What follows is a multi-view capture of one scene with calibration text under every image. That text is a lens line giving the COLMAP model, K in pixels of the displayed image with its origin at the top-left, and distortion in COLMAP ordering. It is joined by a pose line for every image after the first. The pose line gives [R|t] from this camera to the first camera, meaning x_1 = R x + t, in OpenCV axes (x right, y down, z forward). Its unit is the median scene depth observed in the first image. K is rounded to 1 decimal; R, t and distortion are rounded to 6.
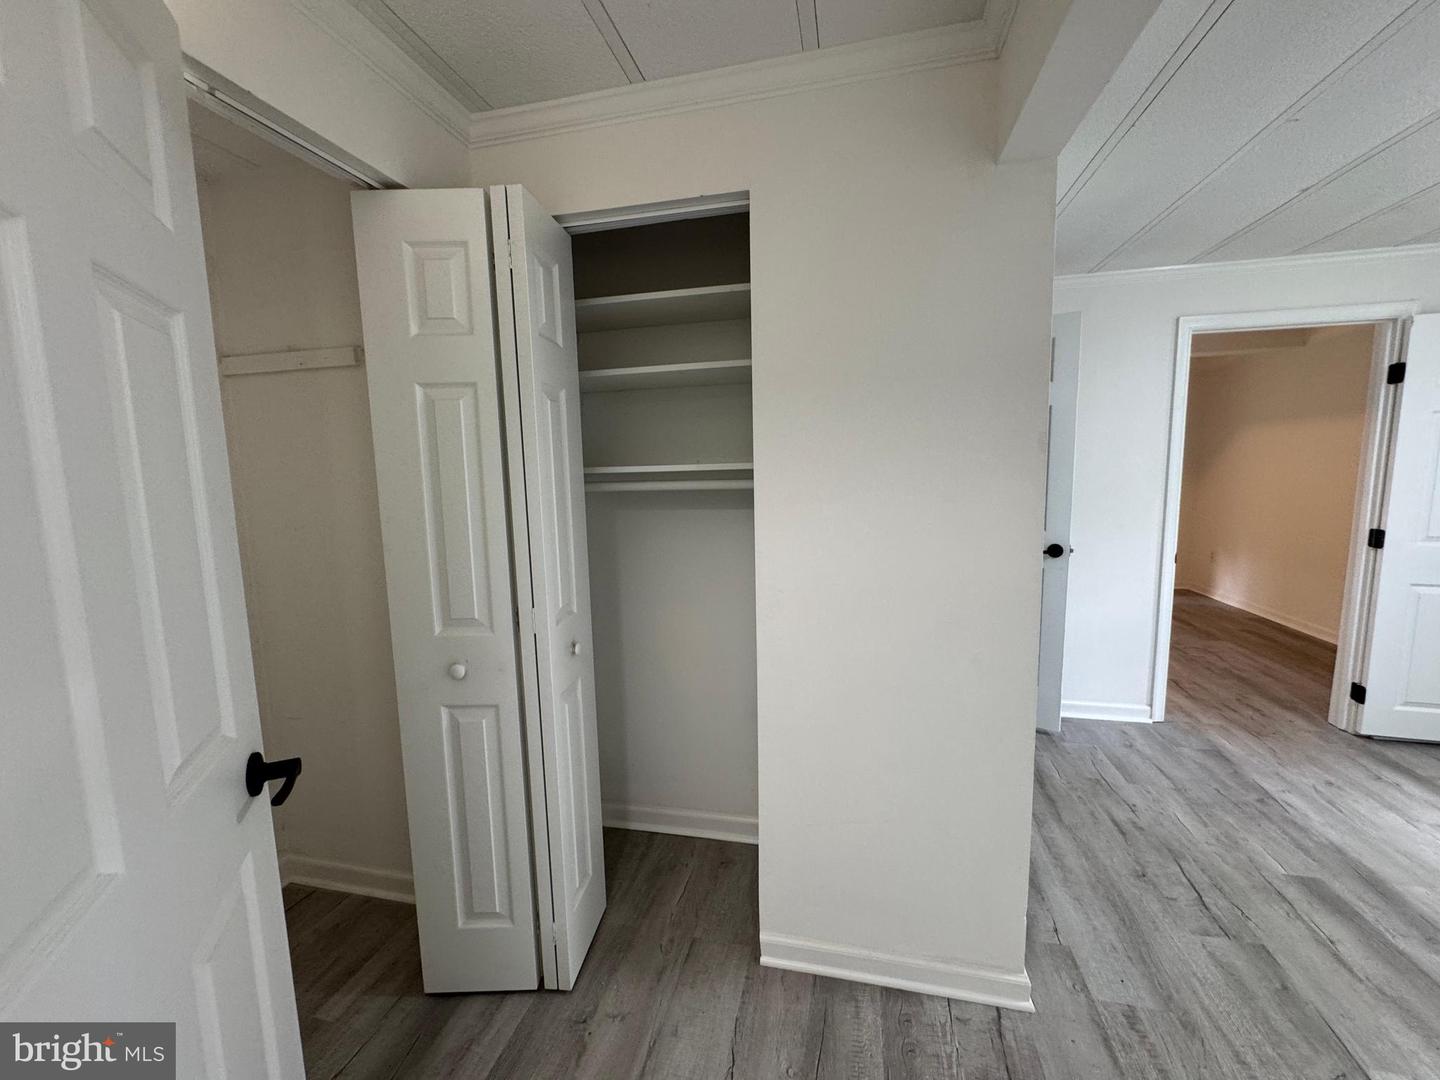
lens RADIAL K [[575.2, 0, 724.2], [0, 575.2, 542.2], [0, 0, 1]] dist [-0.004235, 0.000900]
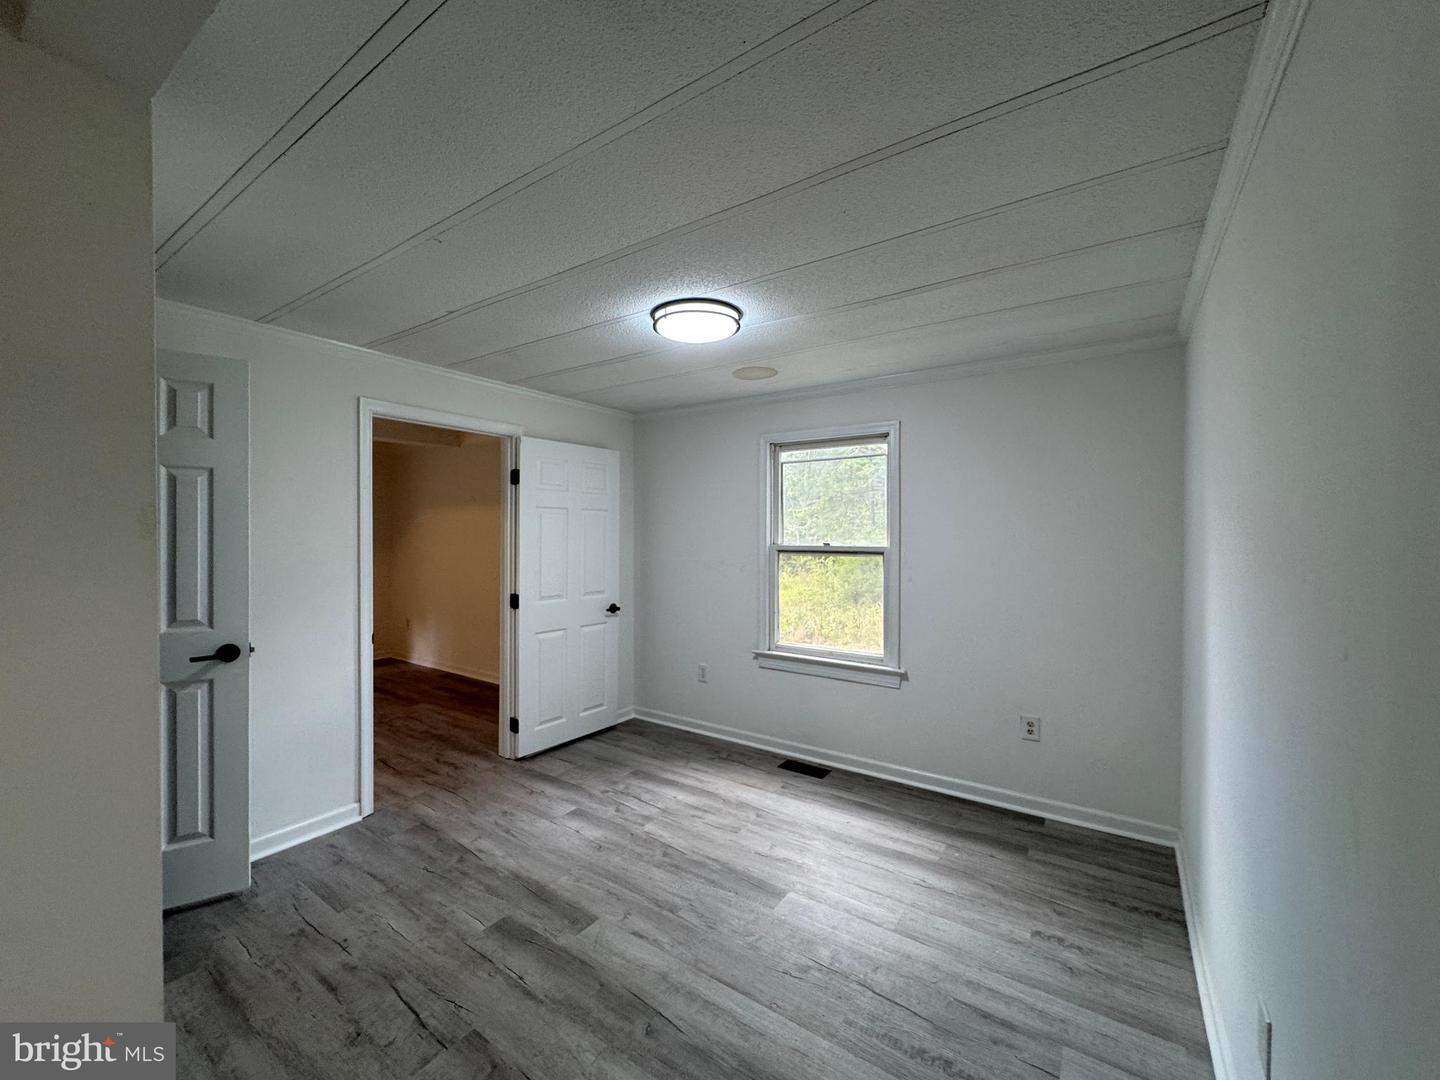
lens RADIAL K [[575.2, 0, 720.1], [0, 575.2, 538.2], [0, 0, 1]] dist [-0.004235, 0.000900]
pose [[0.359955, 0.014493, 0.932857, 0.095514], [0.103321, 0.993110, -0.055297, -0.028700], [-0.927231, 0.116288, 0.355978, 0.093554]]
